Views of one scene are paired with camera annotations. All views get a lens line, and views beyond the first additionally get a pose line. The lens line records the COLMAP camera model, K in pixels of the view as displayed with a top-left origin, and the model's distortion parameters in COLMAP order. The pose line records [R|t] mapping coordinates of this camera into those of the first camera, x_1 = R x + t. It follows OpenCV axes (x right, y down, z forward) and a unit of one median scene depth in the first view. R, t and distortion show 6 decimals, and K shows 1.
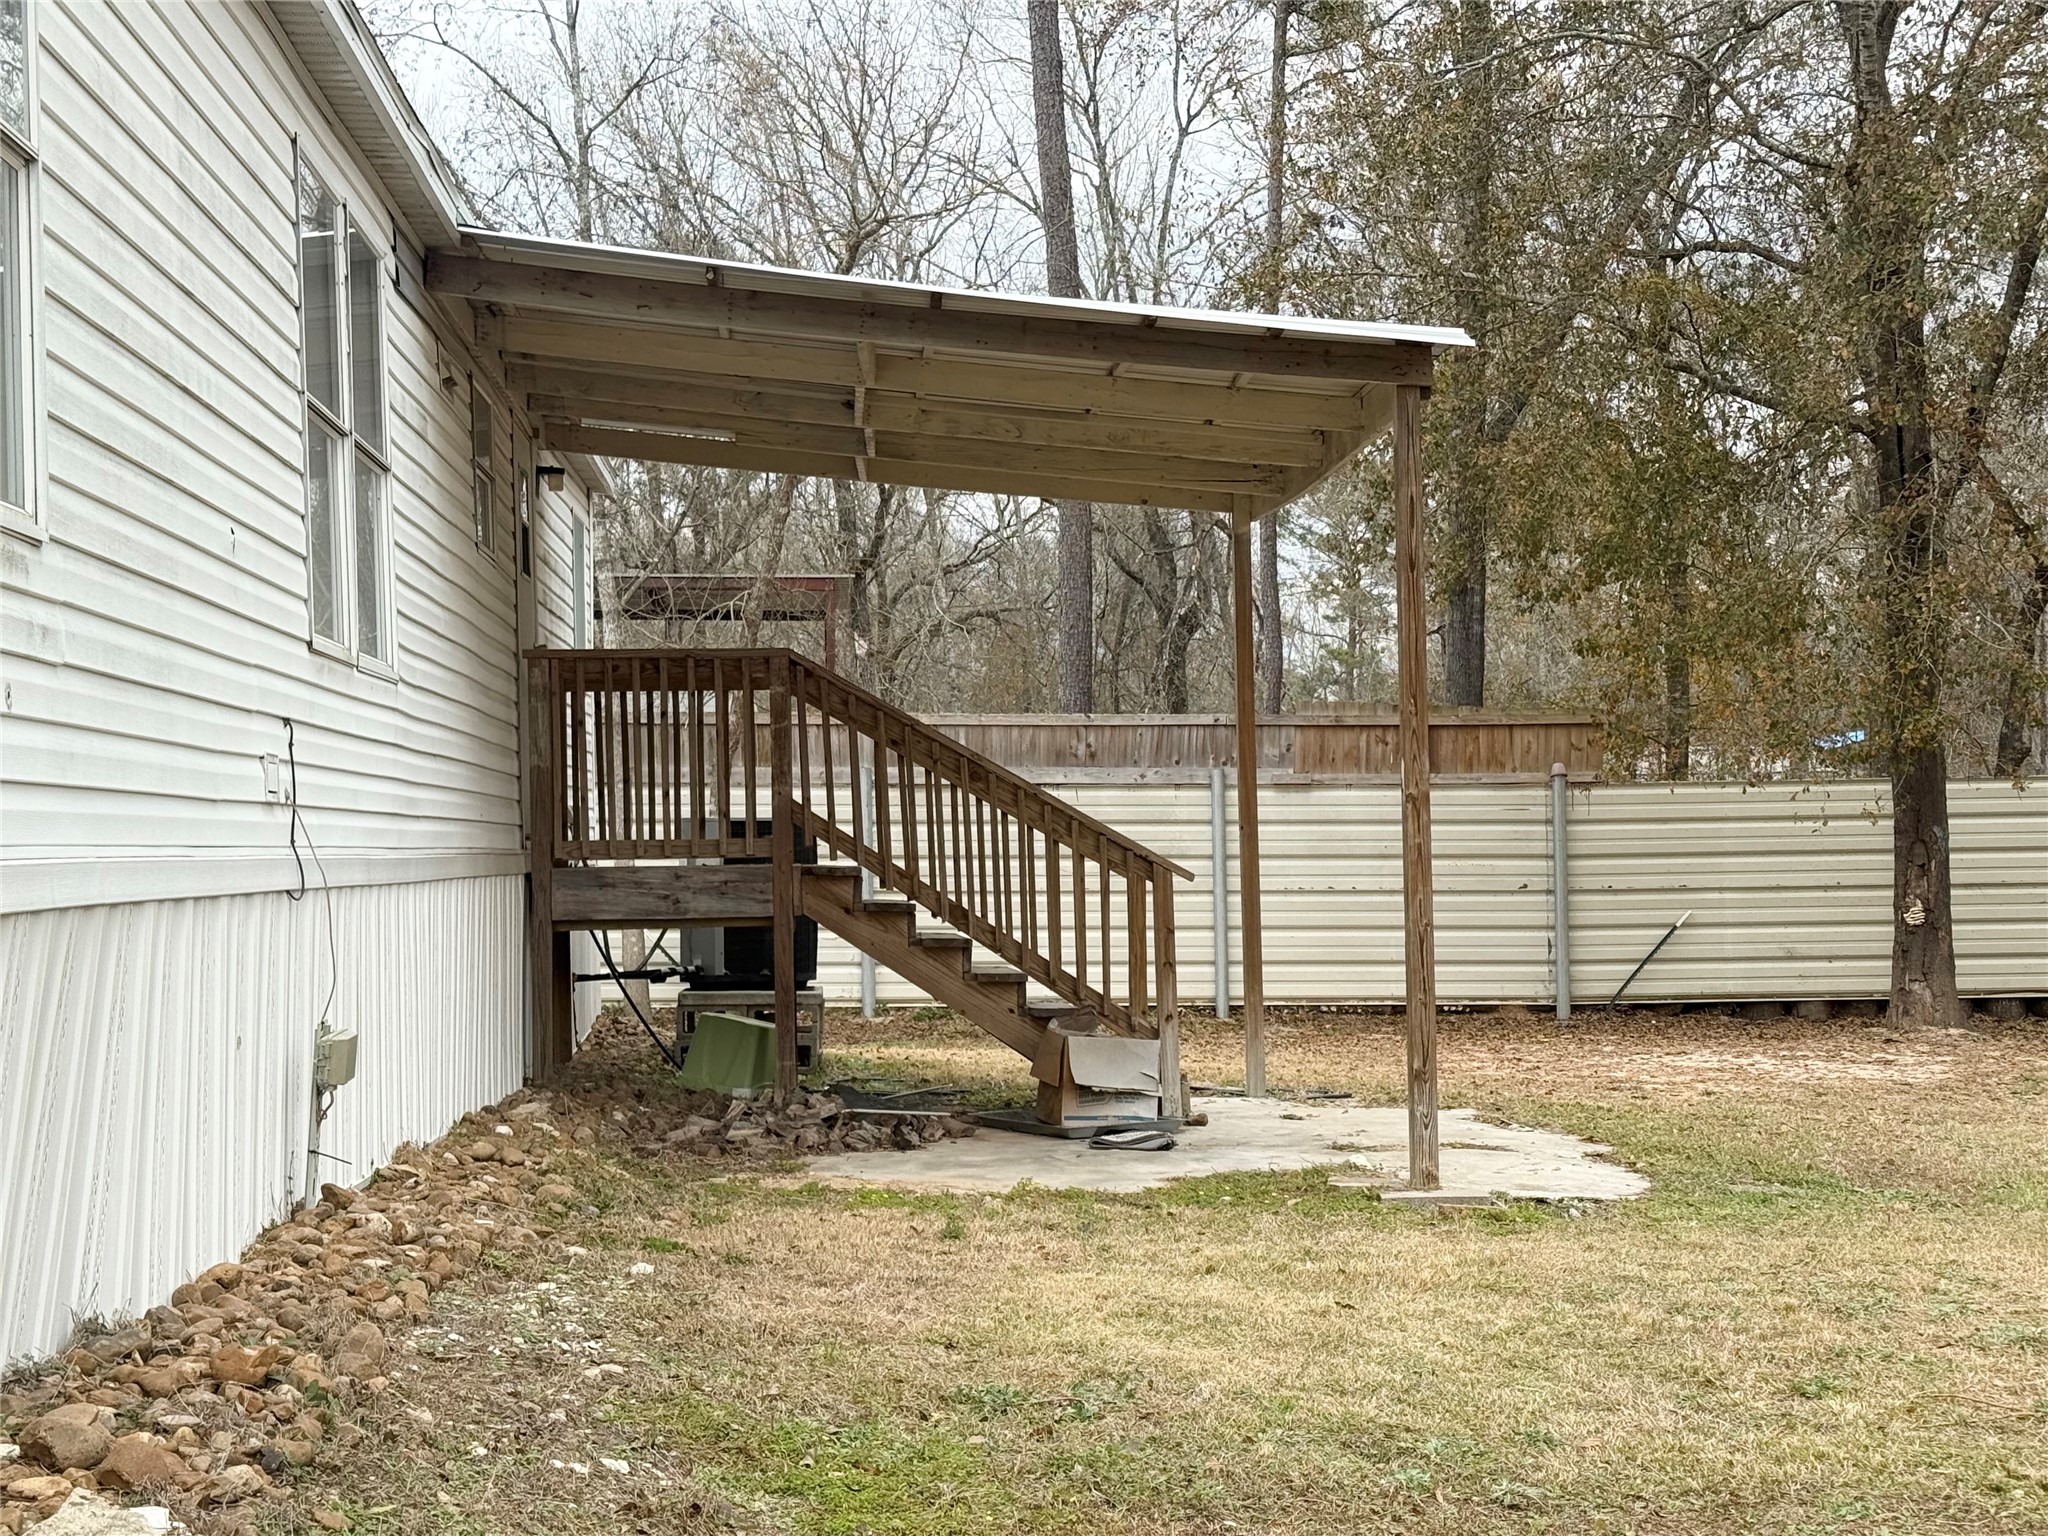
lens RADIAL K [[3067.7, 0, 1024.0], [0, 3067.7, 768.0], [0, 0, 1]] dist [0.136844, 0.008905]
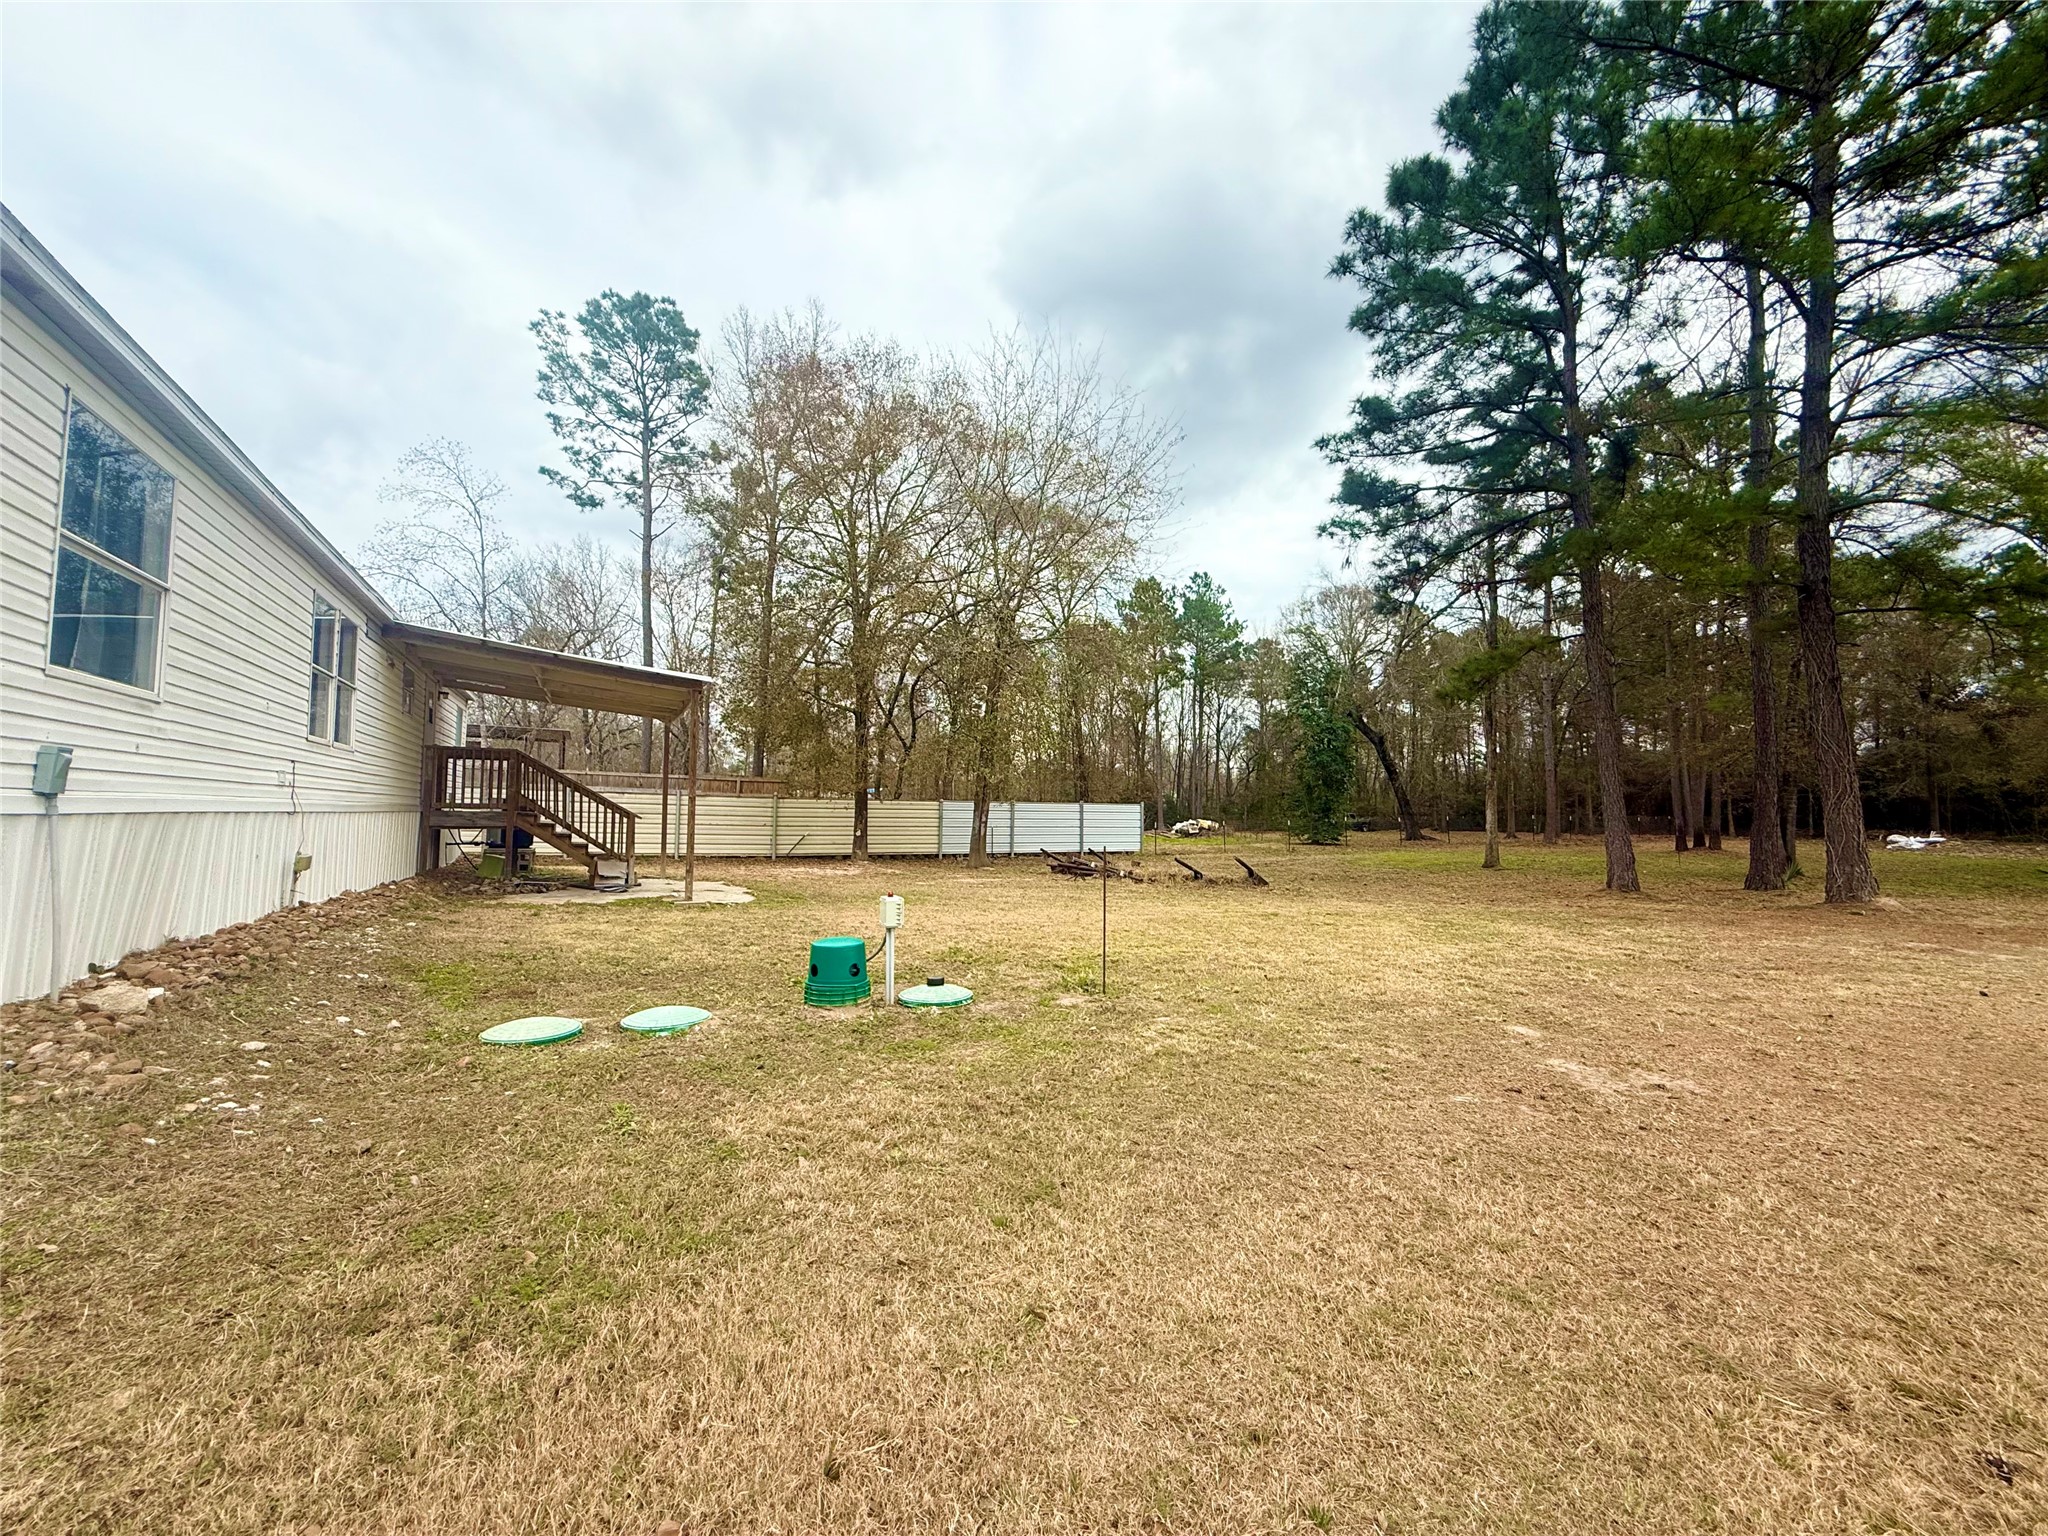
lens RADIAL K [[815.8, 0, 1018.0], [0, 815.8, 767.2], [0, 0, 1]] dist [0.000713, 0.000071]
pose [[0.918421, 0.049984, 0.392434, 0.083326], [-0.035746, 0.998413, -0.043510, 0.000945], [-0.393986, 0.025932, 0.918751, -0.072303]]
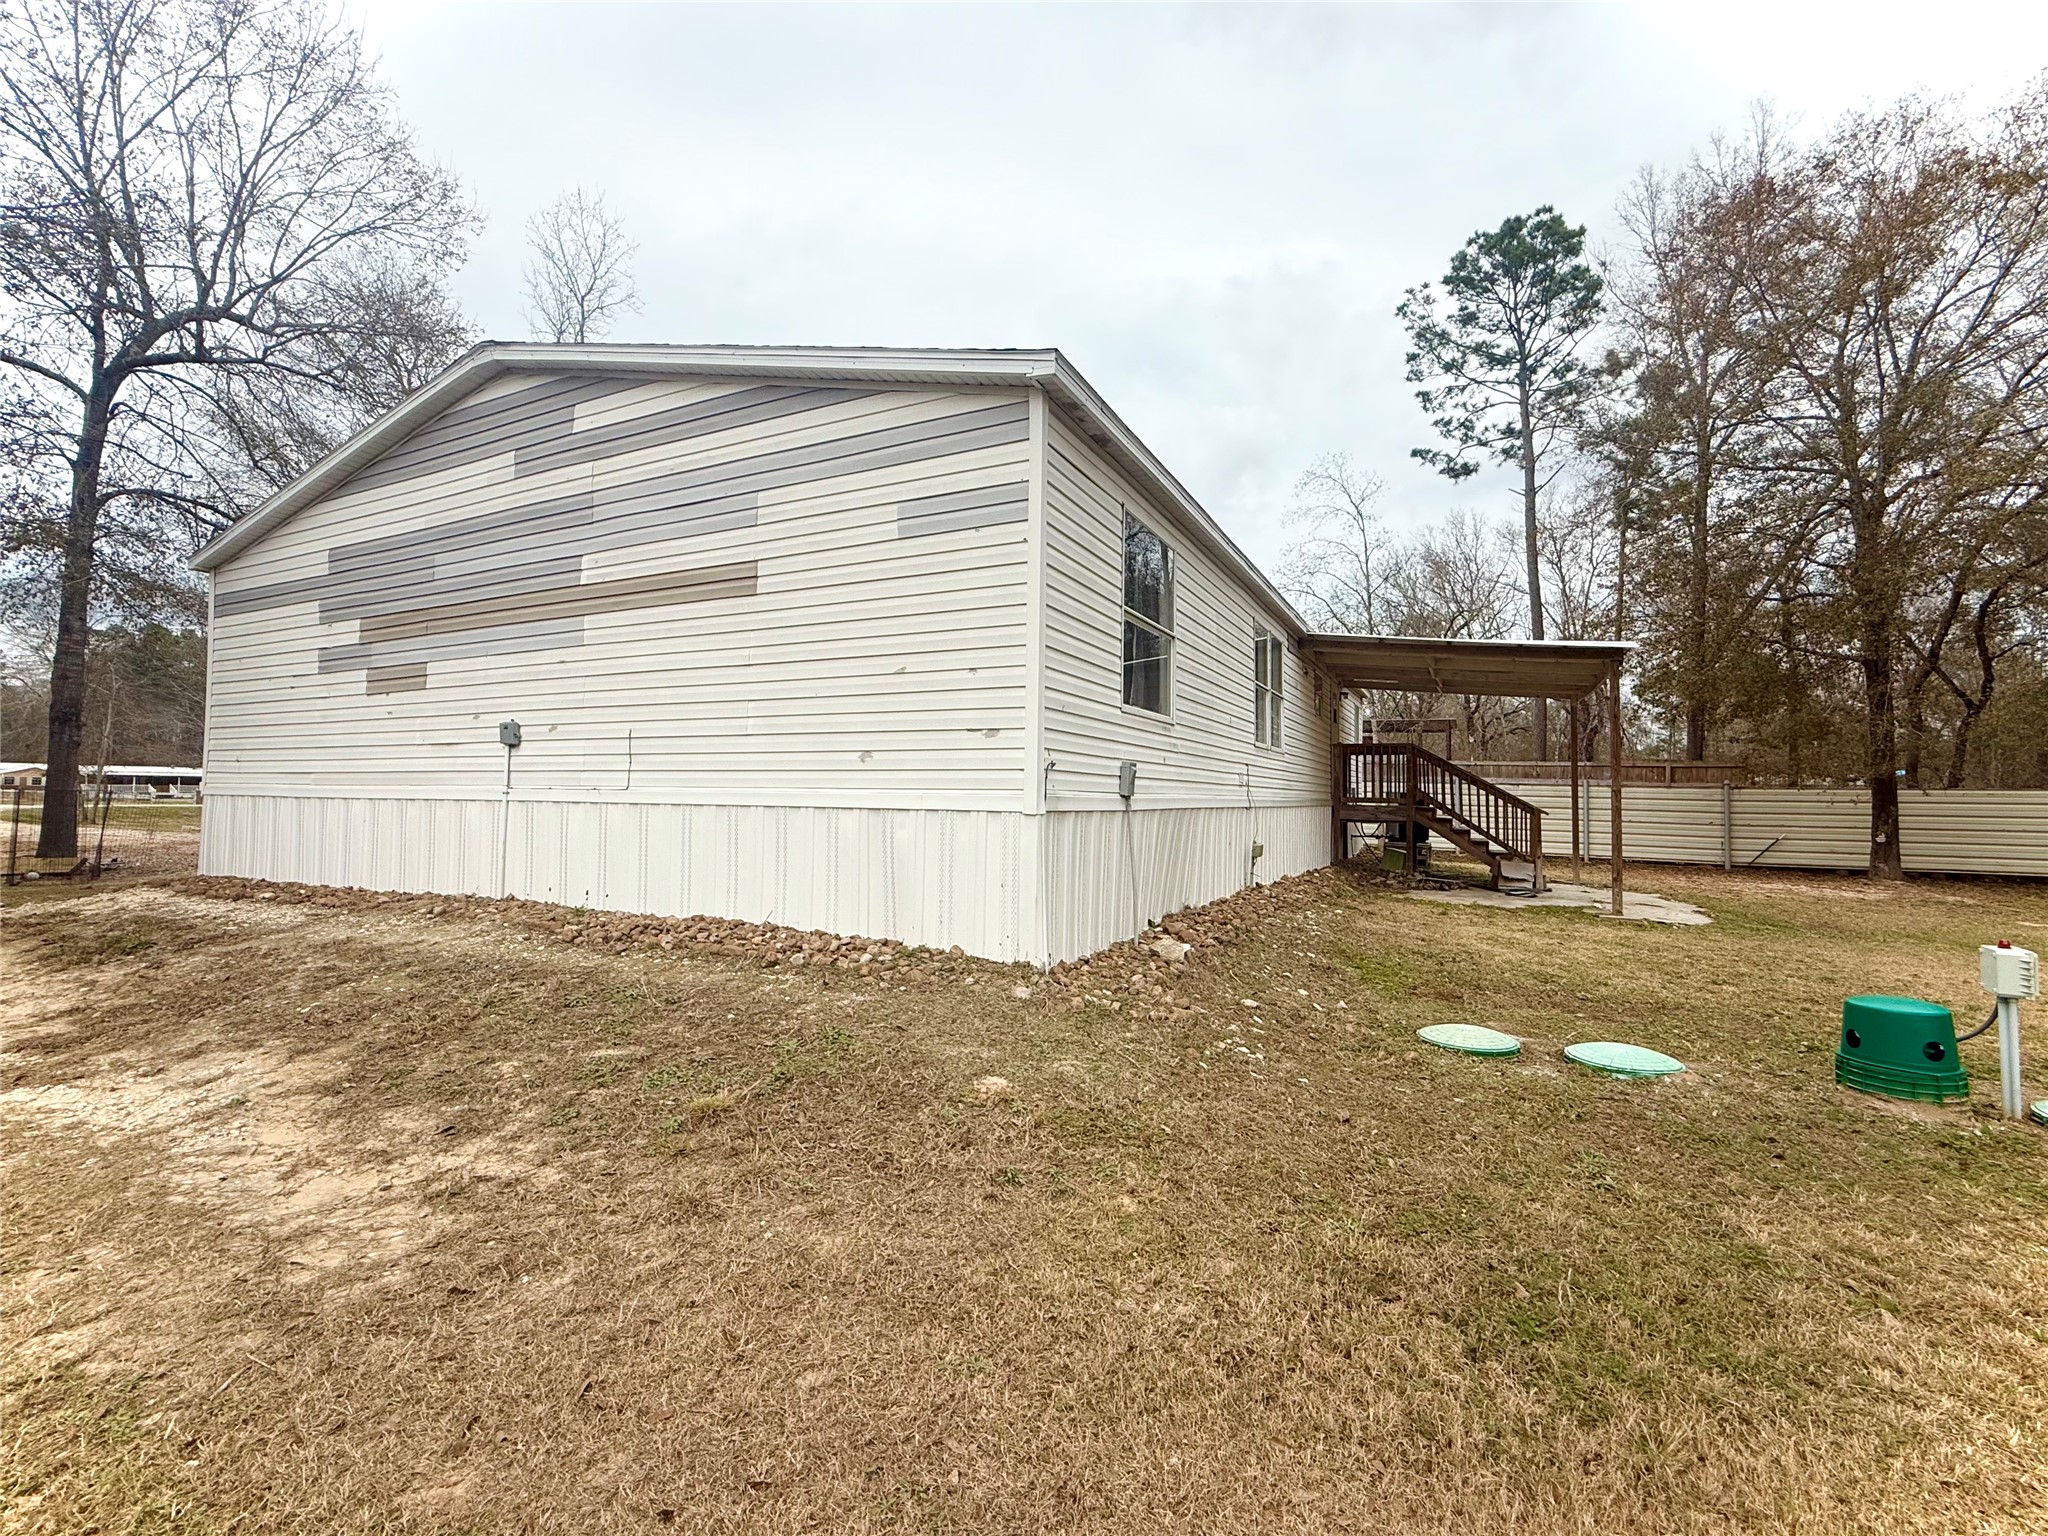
lens RADIAL K [[884.4, 0, 1020.2], [0, 884.4, 767.5], [0, 0, 1]] dist [-0.000275, -0.000094]
pose [[0.854320, 0.011102, -0.519629, 0.063607], [-0.014791, 0.999886, -0.002955, -0.002332], [0.519537, 0.010211, 0.854387, -0.074667]]
